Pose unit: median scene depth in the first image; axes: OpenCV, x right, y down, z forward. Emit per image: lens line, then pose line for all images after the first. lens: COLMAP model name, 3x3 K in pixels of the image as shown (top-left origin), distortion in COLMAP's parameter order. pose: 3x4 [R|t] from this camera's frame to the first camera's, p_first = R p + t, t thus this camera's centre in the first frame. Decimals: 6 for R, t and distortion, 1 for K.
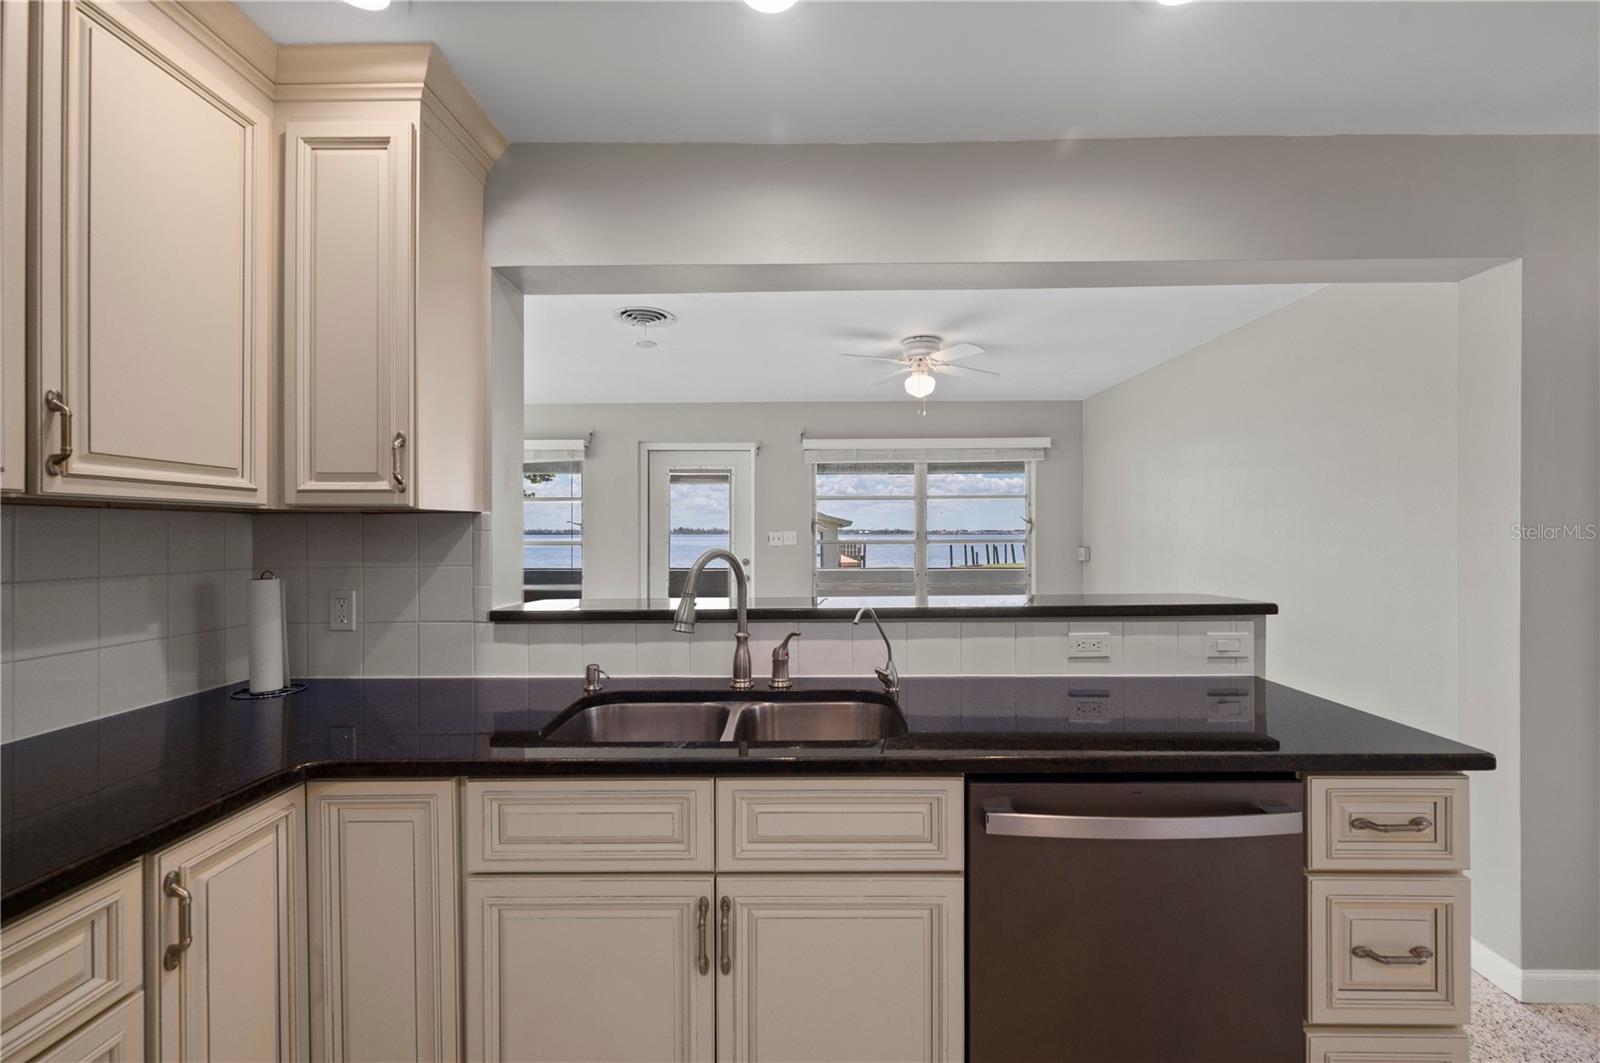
lens RADIAL K [[662.4, 0, 802.5], [0, 662.4, 528.6], [0, 0, 1]] dist [0.002247, -0.000197]
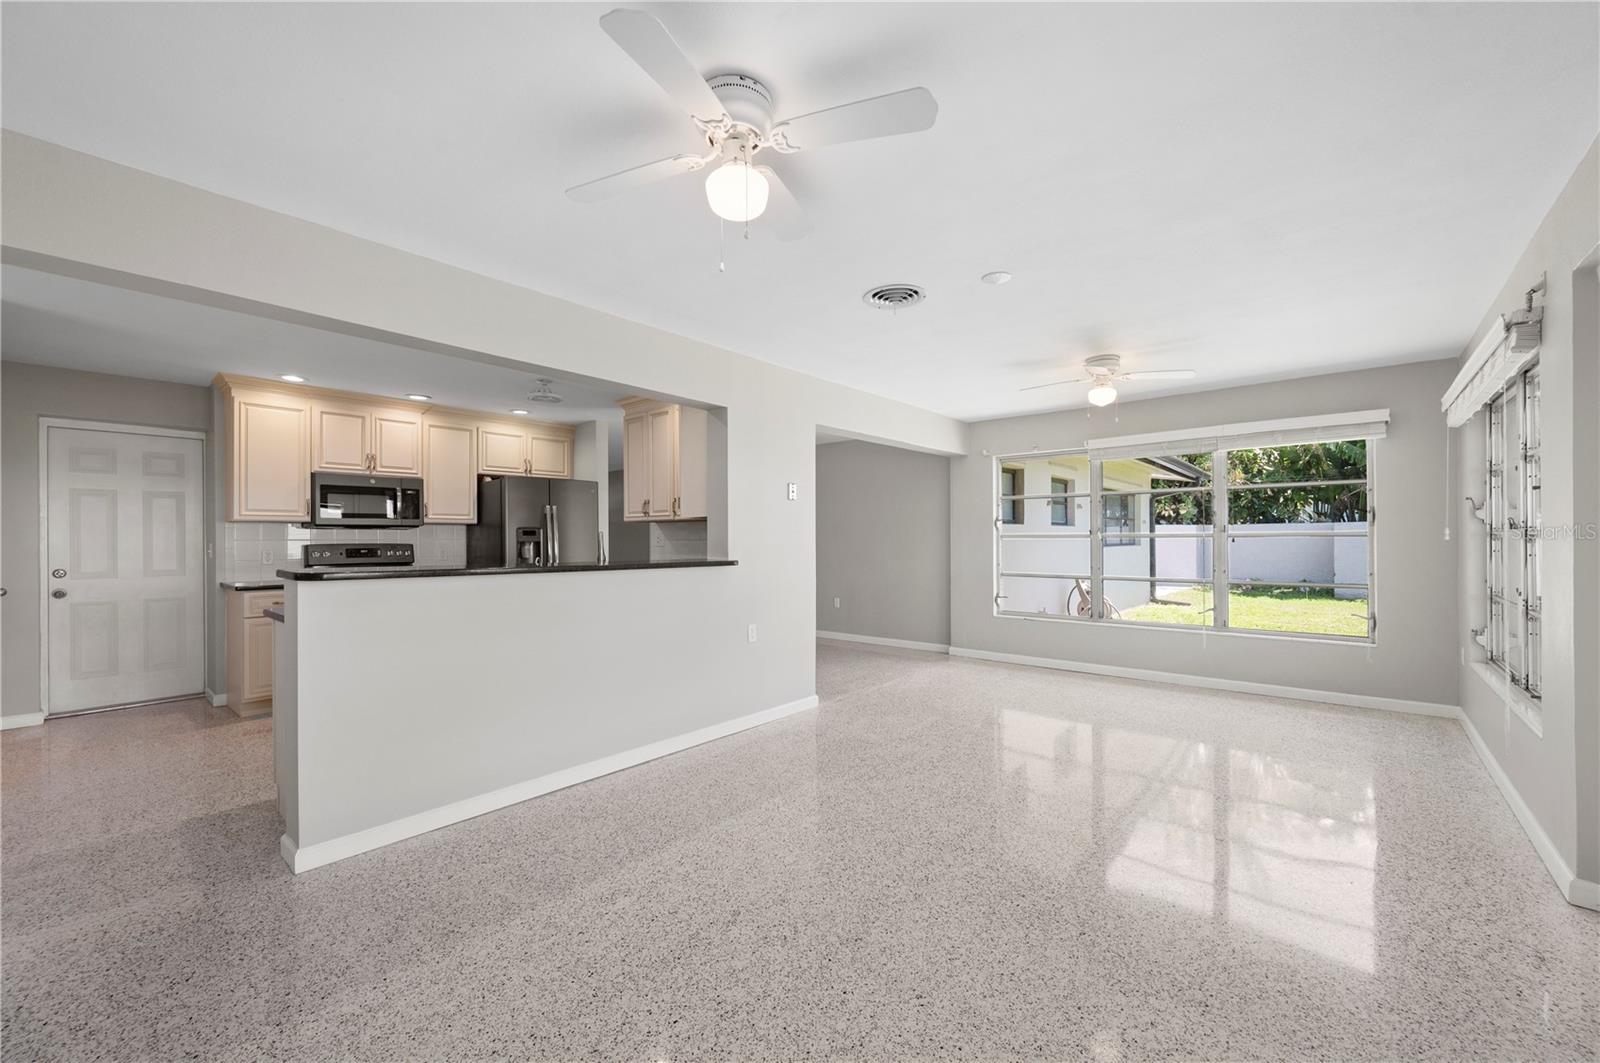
lens RADIAL K [[654.3, 0, 802.6], [0, 654.3, 534.9], [0, 0, 1]] dist [0.003218, -0.000084]
pose [[-0.670521, 0.000902, -0.741890, 1.058675], [0.011109, 0.999899, -0.008825, 0.066099], [0.741807, -0.014159, -0.670464, 2.958483]]
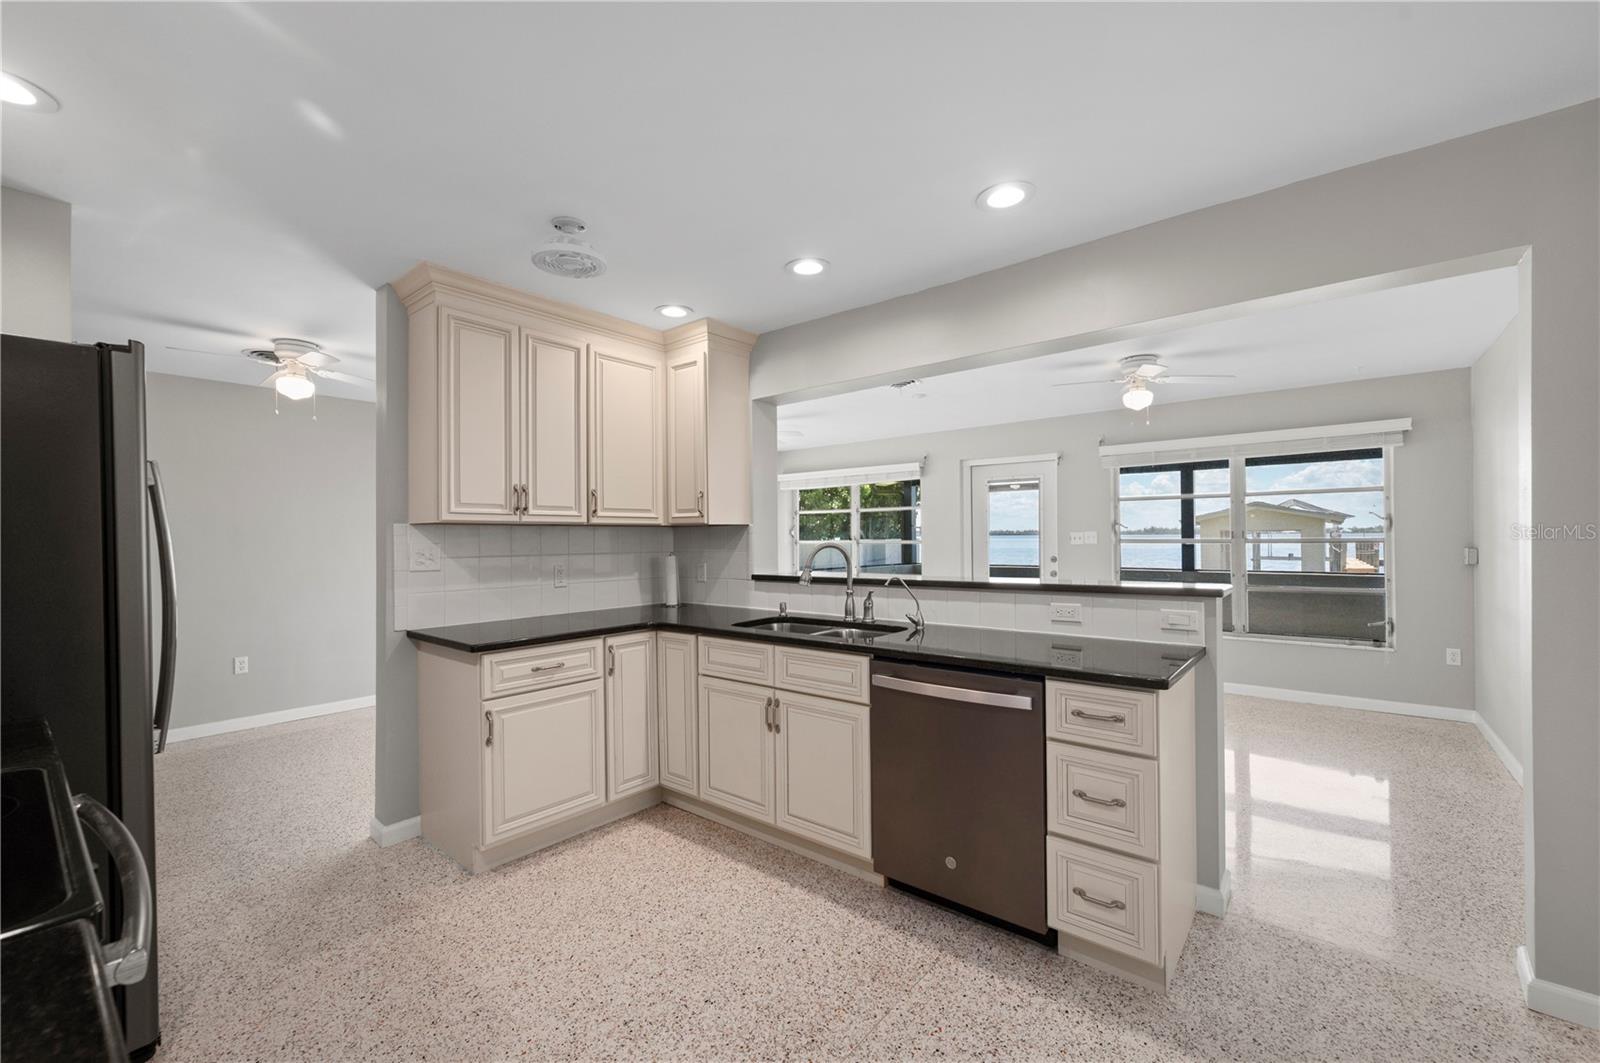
lens RADIAL K [[662.4, 0, 799.5], [0, 662.4, 530.7], [0, 0, 1]] dist [0.002247, -0.000197]
pose [[0.773634, -0.009895, -0.633556, 0.933124], [0.011094, 0.999936, -0.002071, -0.000556], [0.633536, -0.005427, 0.773694, -0.458499]]
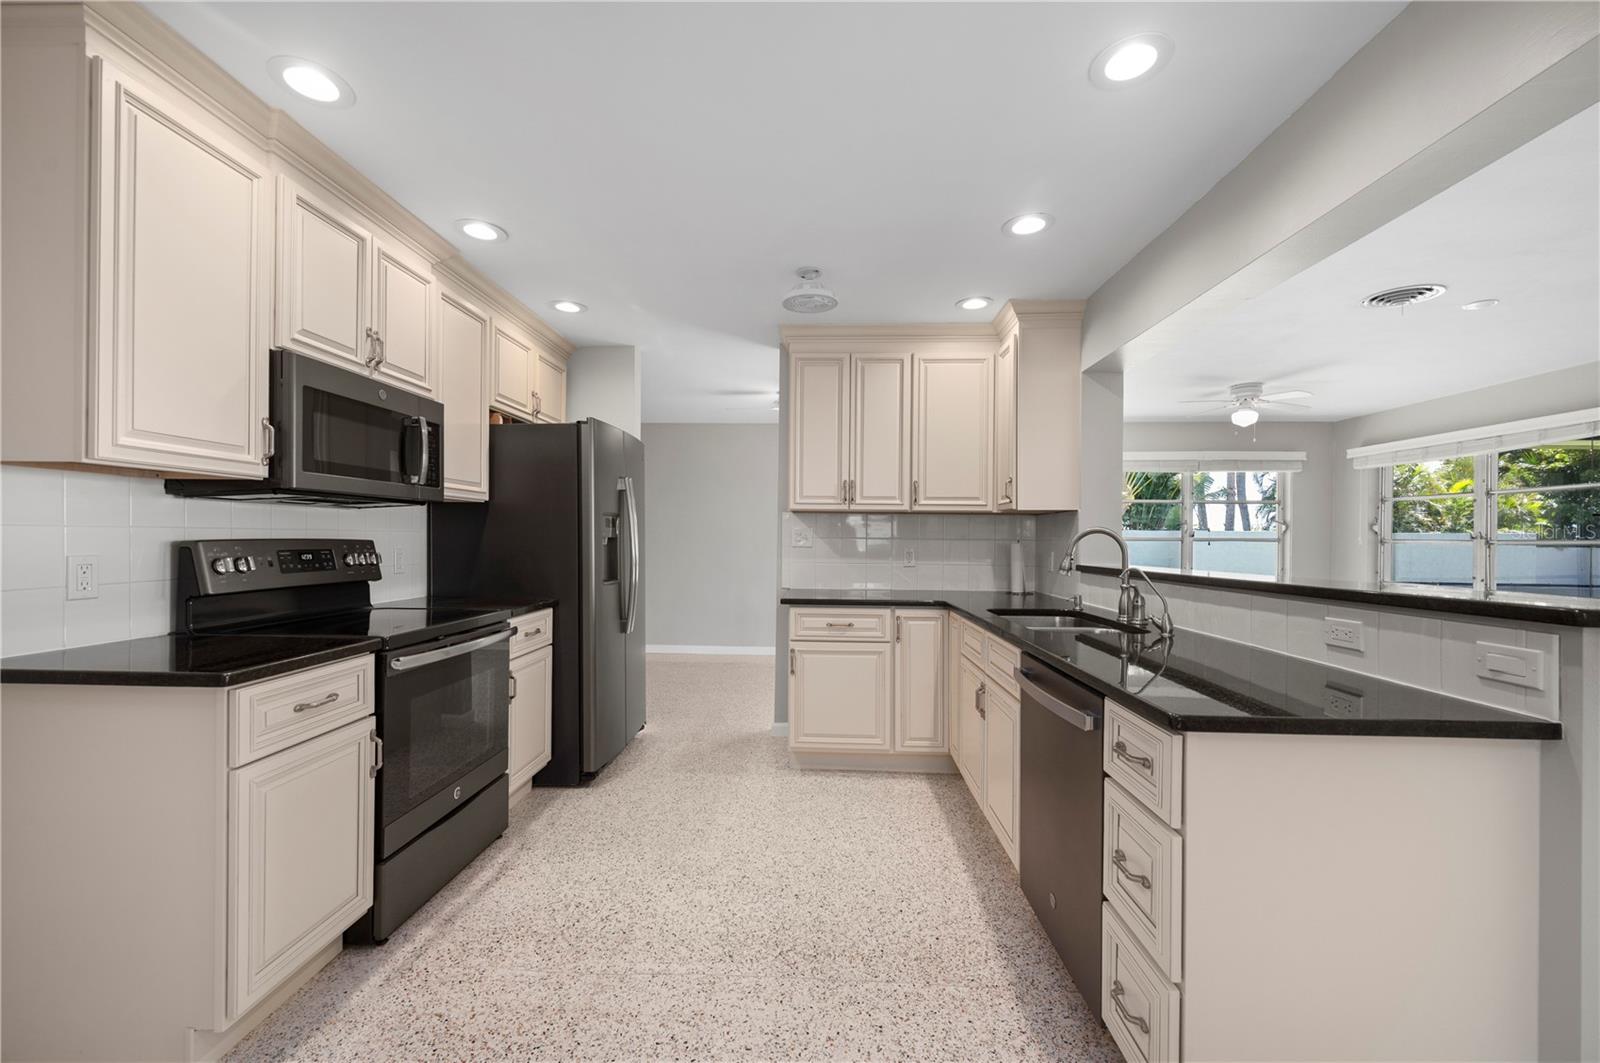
lens RADIAL K [[654.3, 0, 789.7], [0, 654.3, 538.9], [0, 0, 1]] dist [0.003218, -0.000084]
pose [[-0.054234, 0.004559, -0.998518, 1.414671], [-0.002217, 0.999987, 0.004687, 0.049785], [0.998526, 0.002468, -0.054223, 0.330179]]
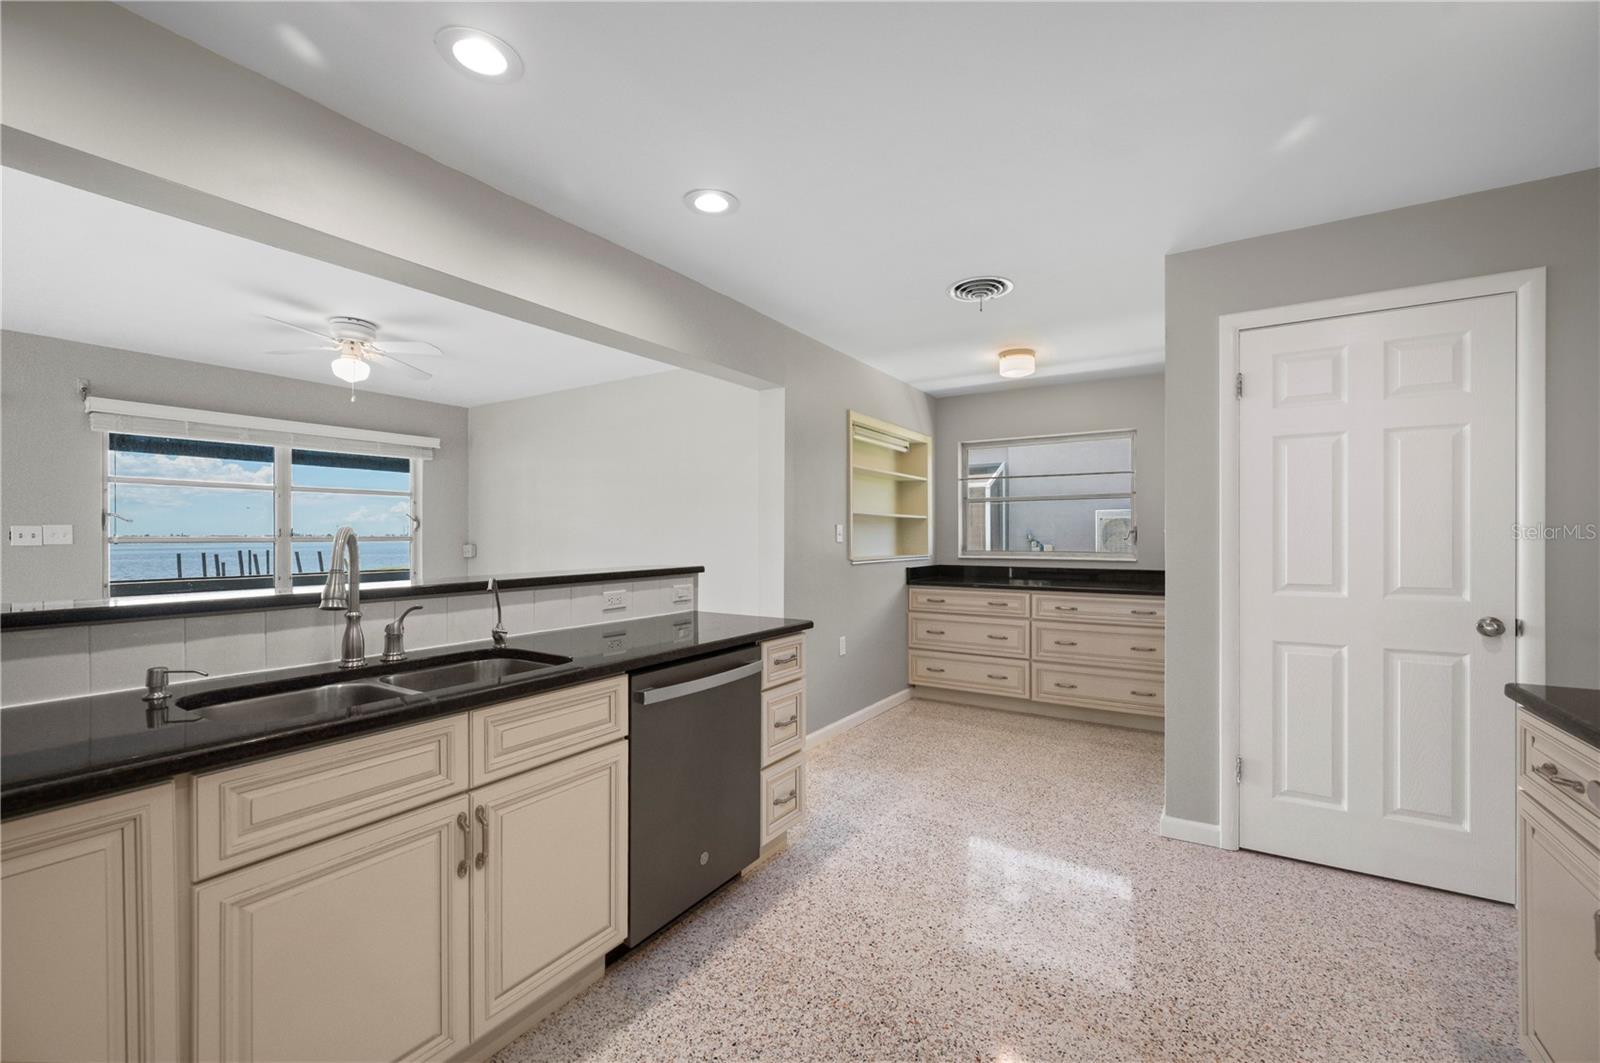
lens RADIAL K [[654.3, 0, 809.3], [0, 654.3, 536.3], [0, 0, 1]] dist [0.003218, -0.000084]
pose [[0.533033, 0.001846, 0.846093, -0.562398], [-0.003671, 0.999993, 0.000131, 0.038841], [-0.846087, -0.003176, 0.533036, -0.108037]]
